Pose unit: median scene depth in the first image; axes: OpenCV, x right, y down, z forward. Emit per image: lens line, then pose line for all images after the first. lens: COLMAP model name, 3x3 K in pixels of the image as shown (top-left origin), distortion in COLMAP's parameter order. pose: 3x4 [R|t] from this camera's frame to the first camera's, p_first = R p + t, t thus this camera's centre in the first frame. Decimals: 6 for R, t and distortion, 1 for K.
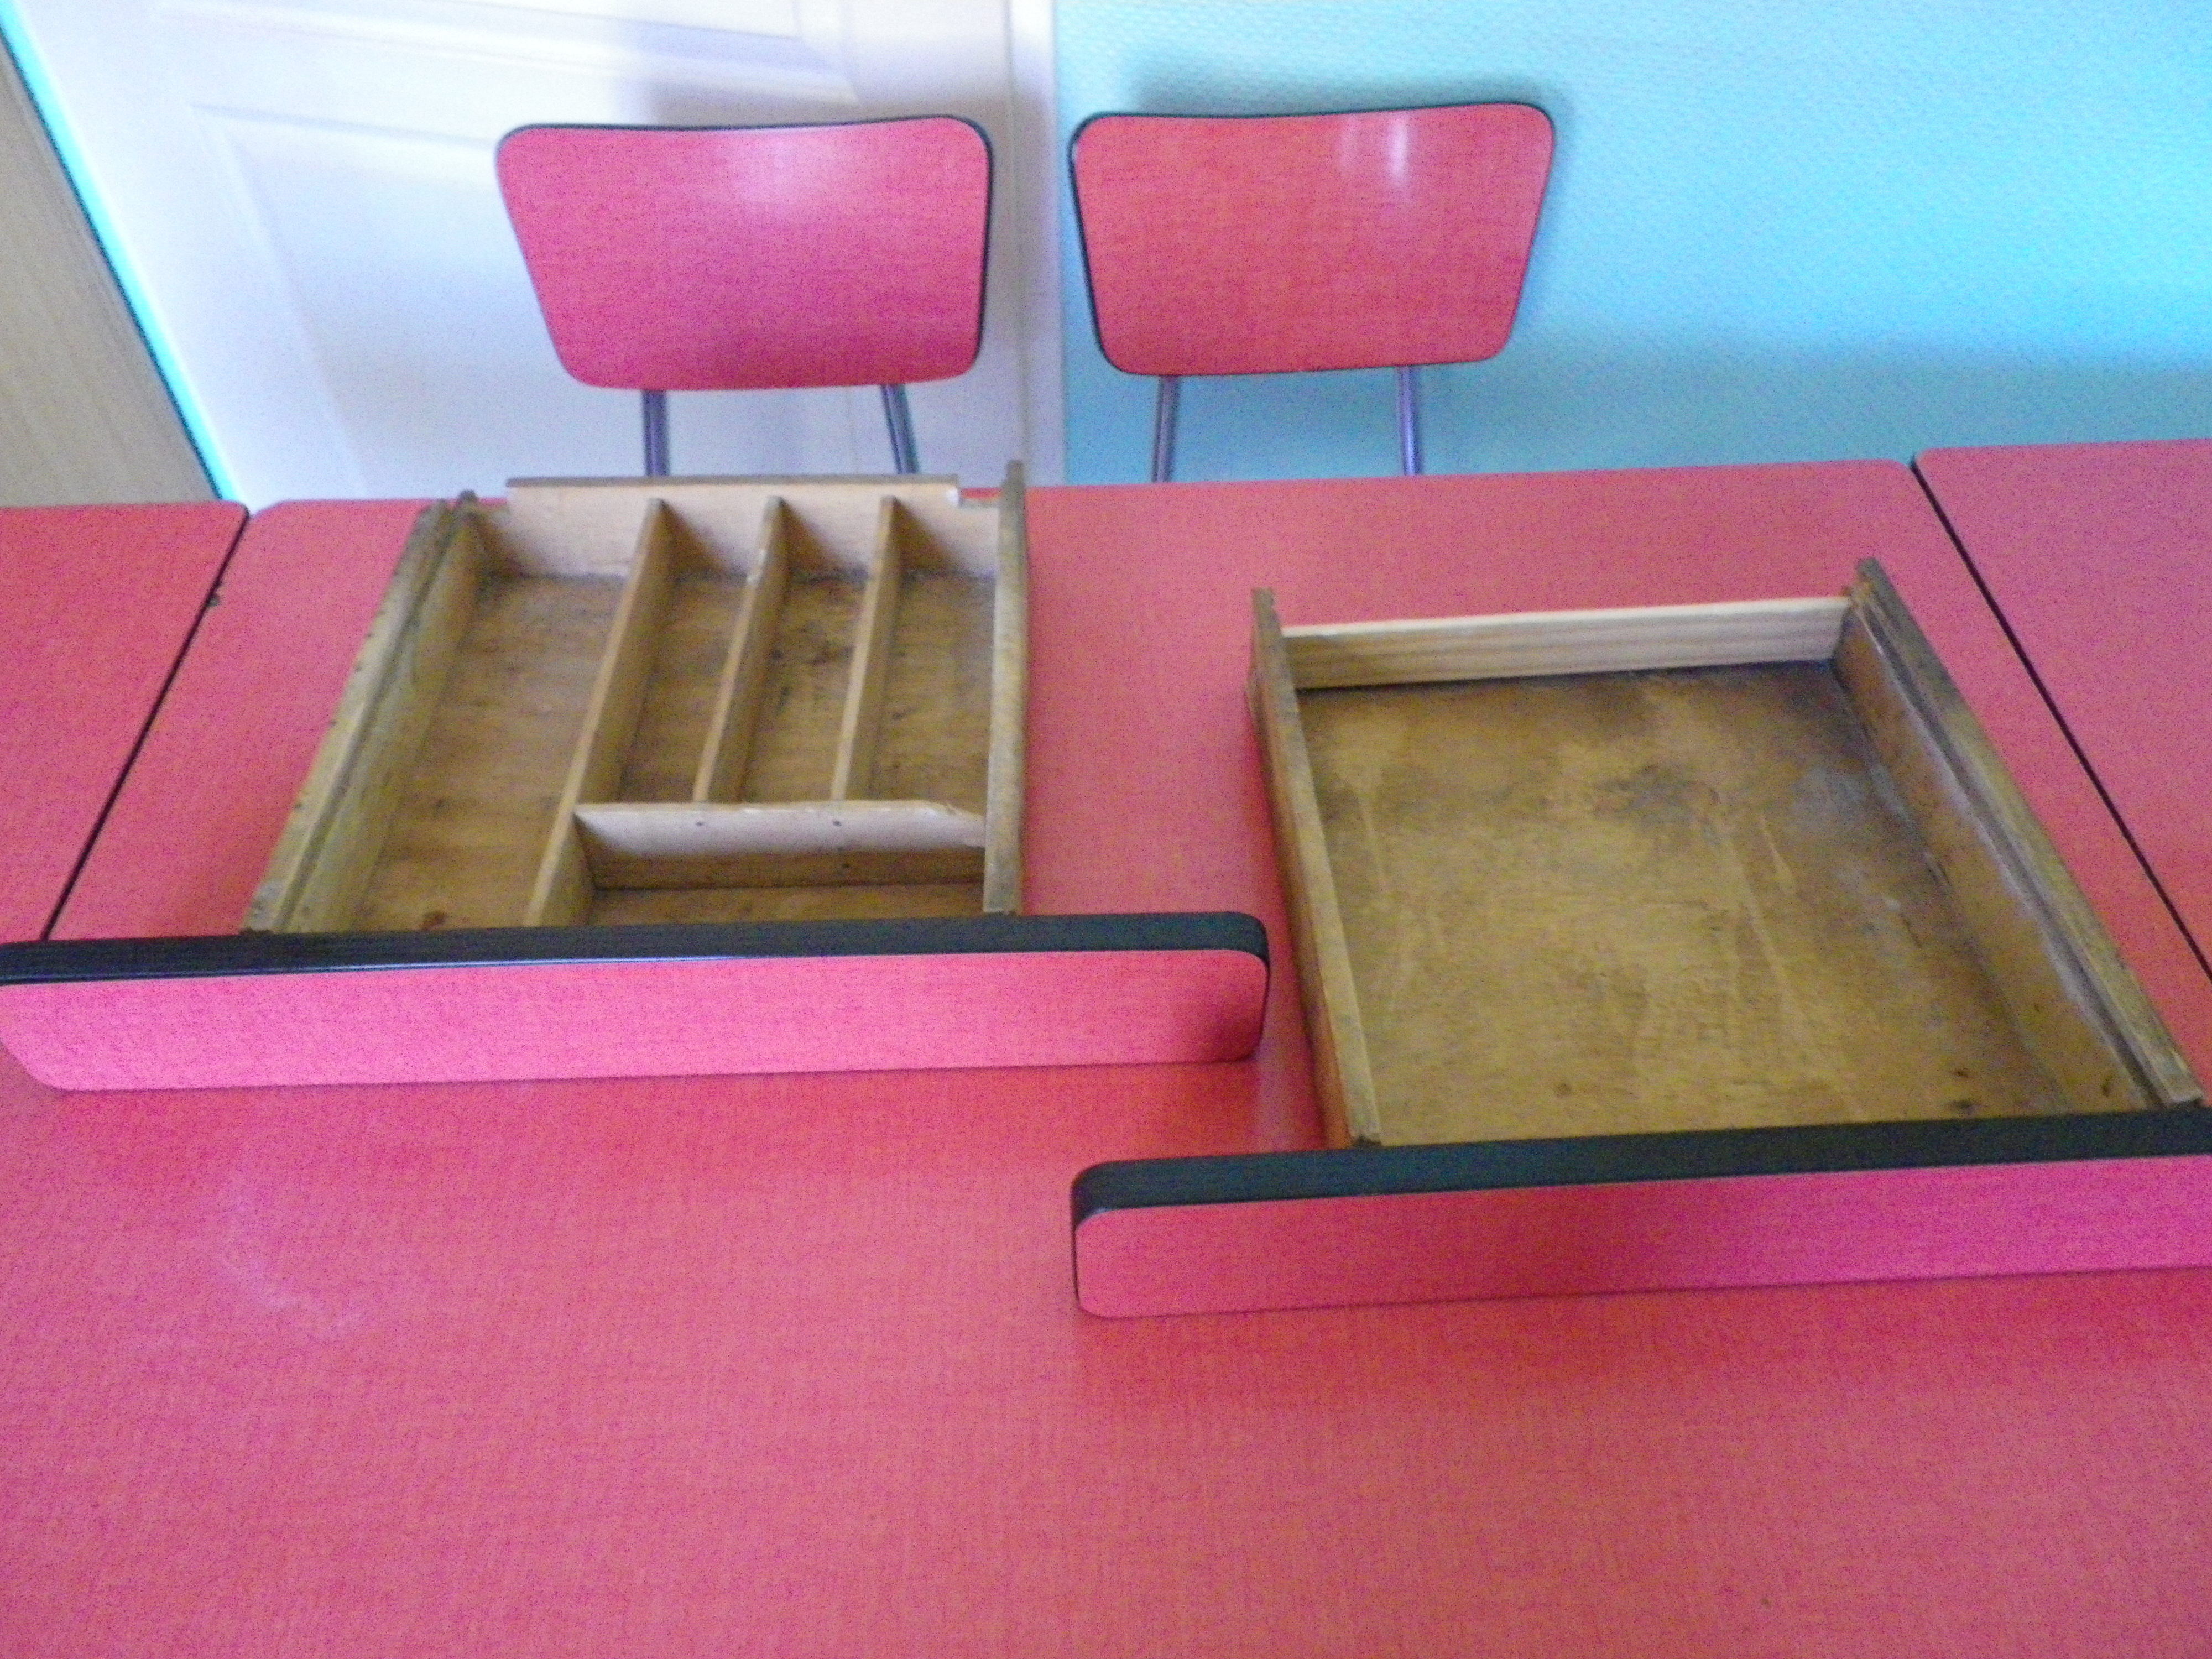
lens RADIAL K [[1638.4, 0, 1095.4], [0, 1638.4, 830.2], [0, 0, 1]] dist [0.001584, -0.004434]
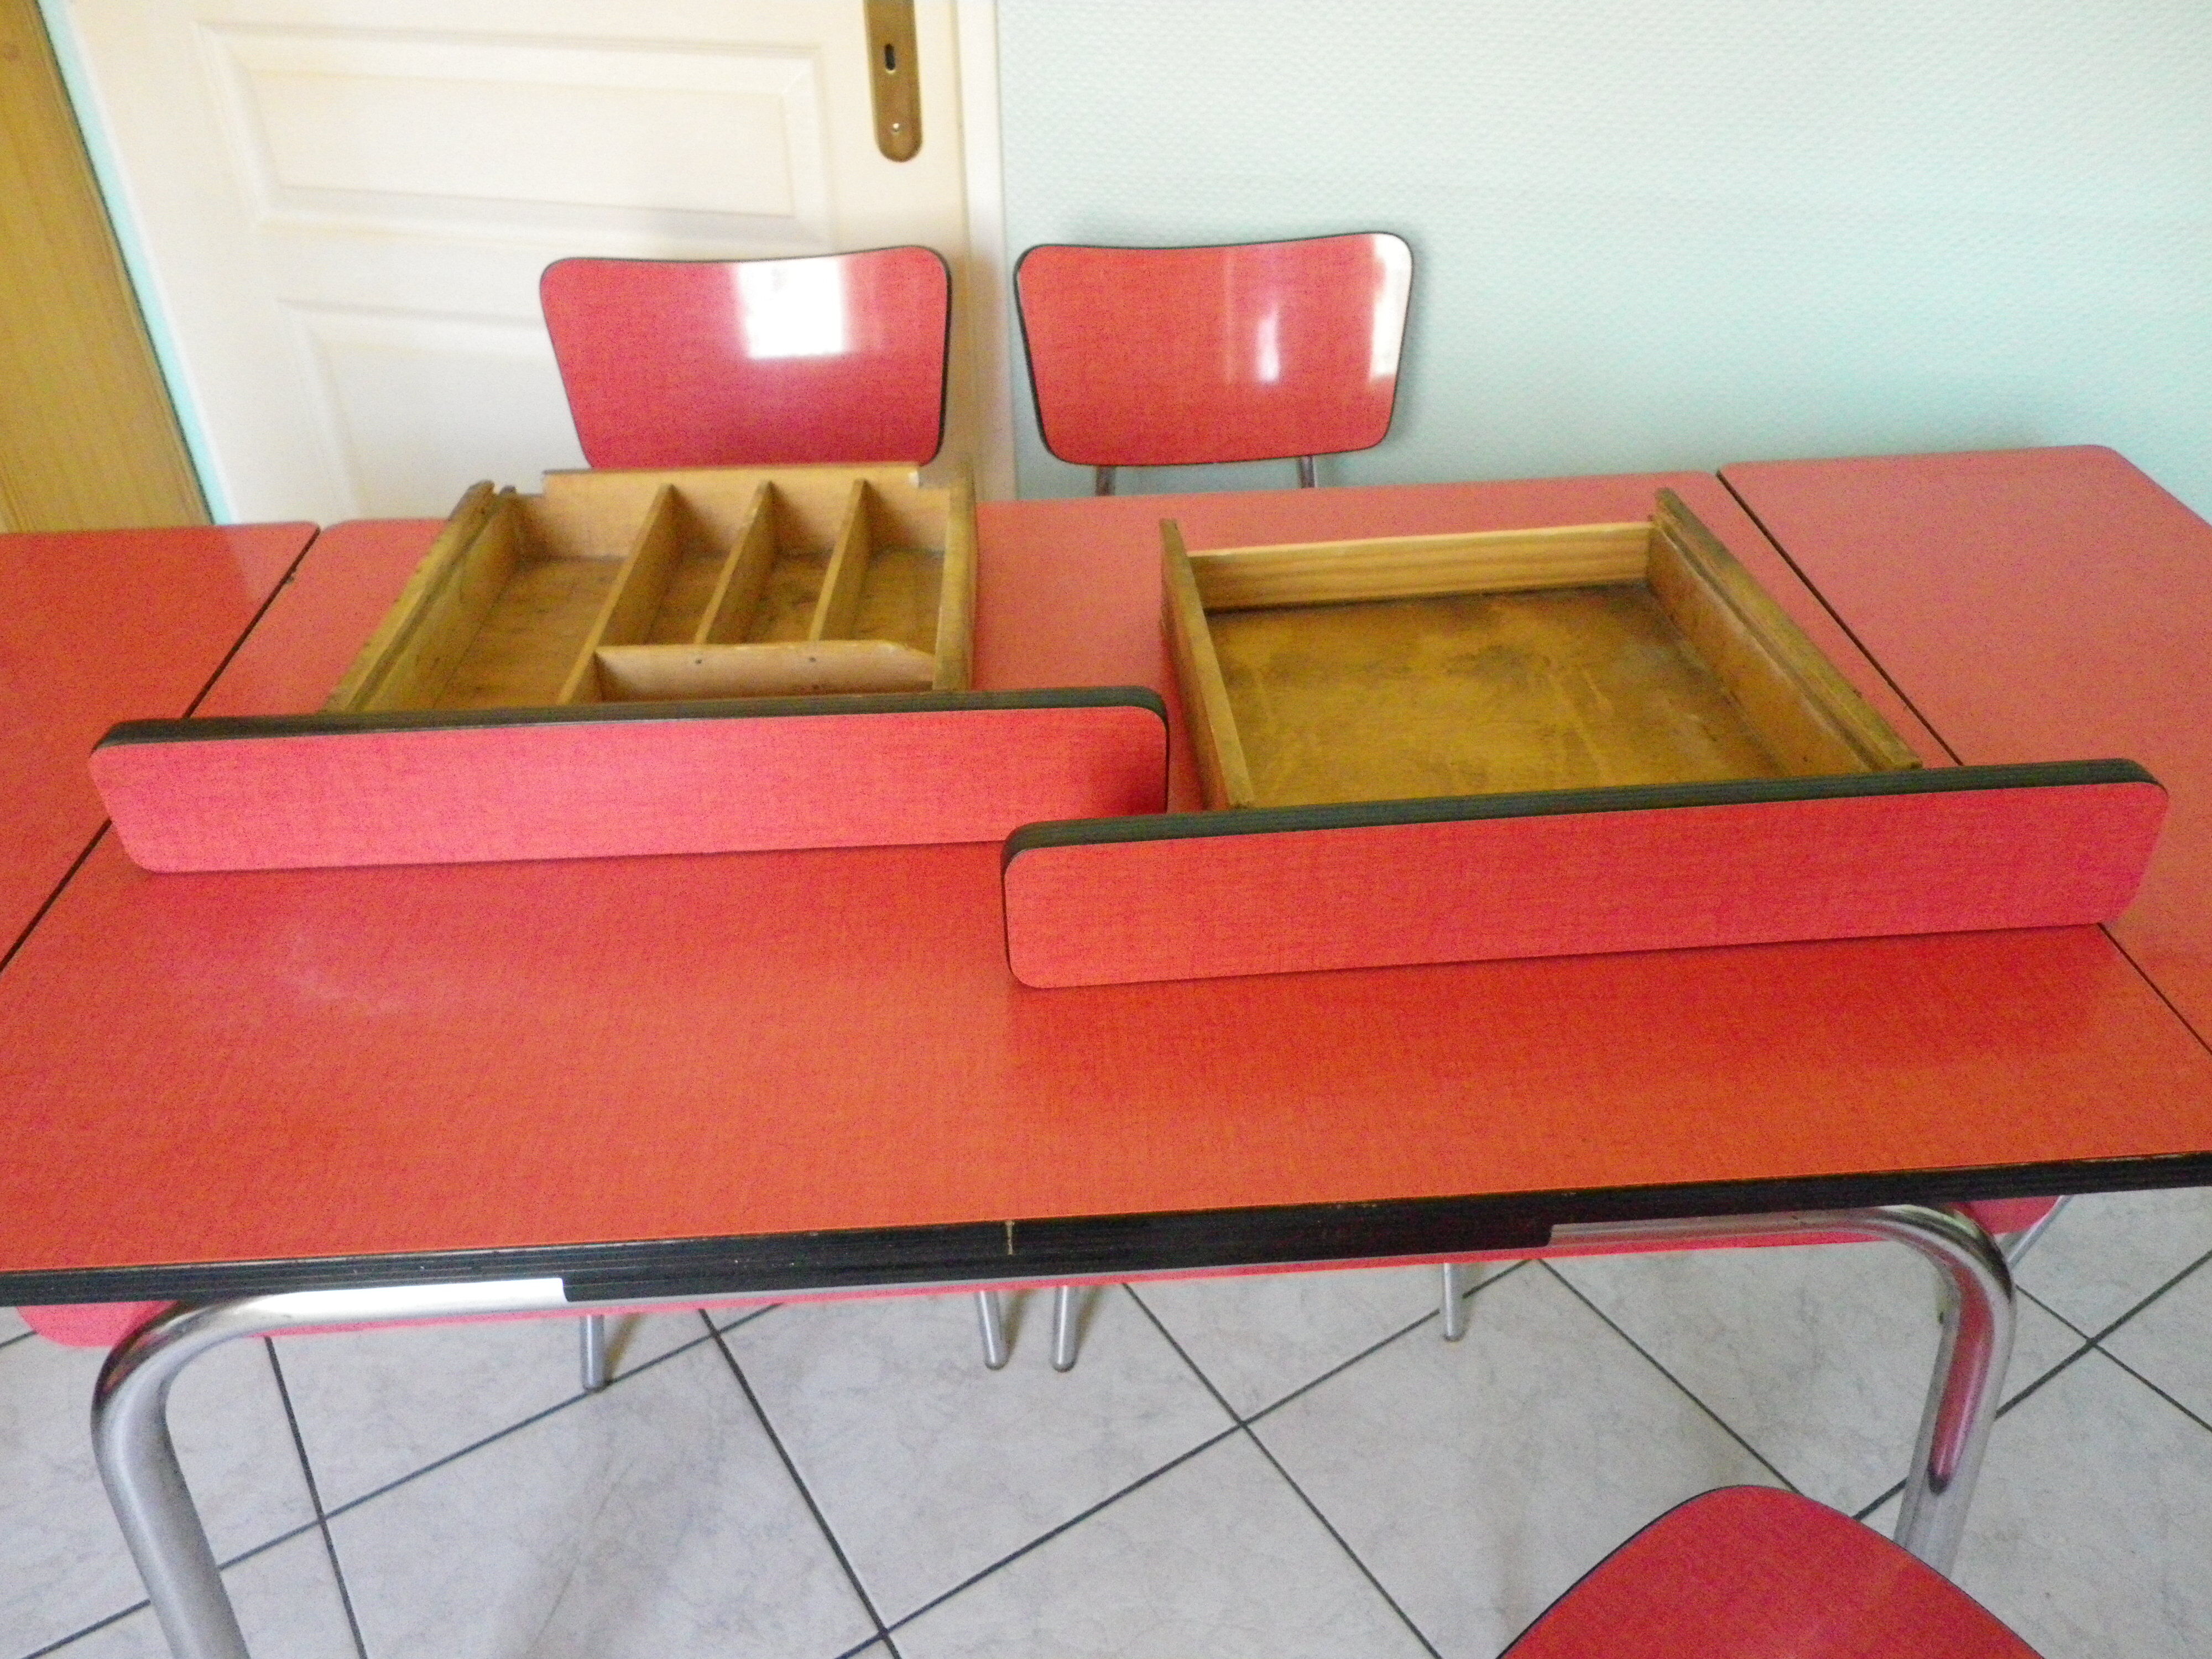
lens RADIAL K [[1687.2, 0, 1097.8], [0, 1687.2, 895.5], [0, 0, 1]] dist [-0.004253, -0.003161]
pose [[0.999790, -0.017832, 0.010051, 0.033434], [0.019537, 0.977829, -0.208494, 0.391491], [-0.006110, 0.208646, 0.977972, -0.164190]]
